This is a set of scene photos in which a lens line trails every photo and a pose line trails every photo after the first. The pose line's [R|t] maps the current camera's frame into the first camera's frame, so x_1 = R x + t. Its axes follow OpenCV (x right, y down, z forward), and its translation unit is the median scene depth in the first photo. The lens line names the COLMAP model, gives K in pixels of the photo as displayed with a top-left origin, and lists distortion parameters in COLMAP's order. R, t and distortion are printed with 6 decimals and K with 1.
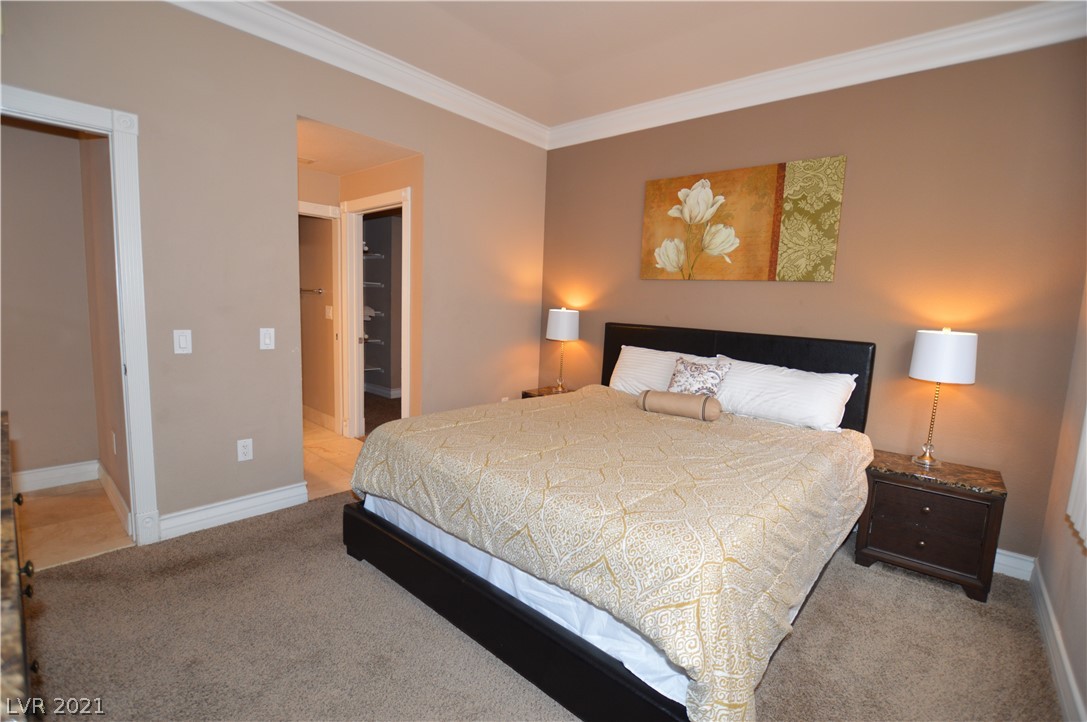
lens RADIAL K [[485.0, 0, 544.8], [0, 485.0, 358.5], [0, 0, 1]] dist [-0.028310, 0.000757]
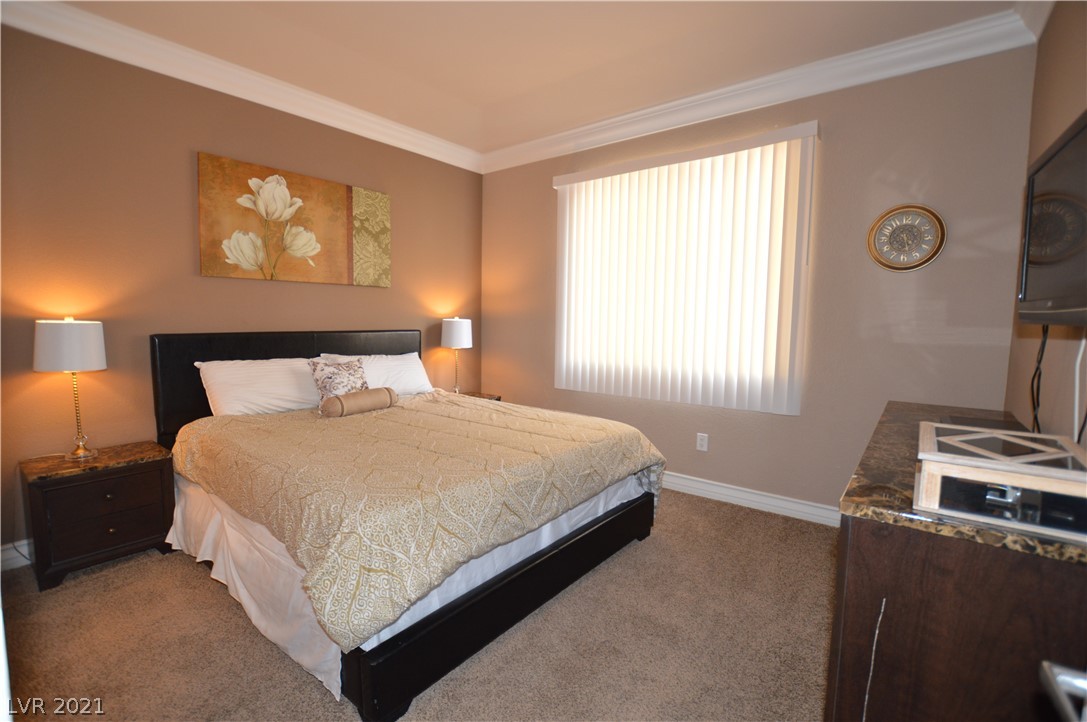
lens RADIAL K [[485.0, 0, 544.8], [0, 485.0, 358.5], [0, 0, 1]] dist [-0.028310, 0.000757]
pose [[-0.043733, -0.133710, 0.990055, -0.696166], [0.099266, 0.985518, 0.137482, -0.093989], [-0.994099, 0.104292, -0.029827, 0.551540]]
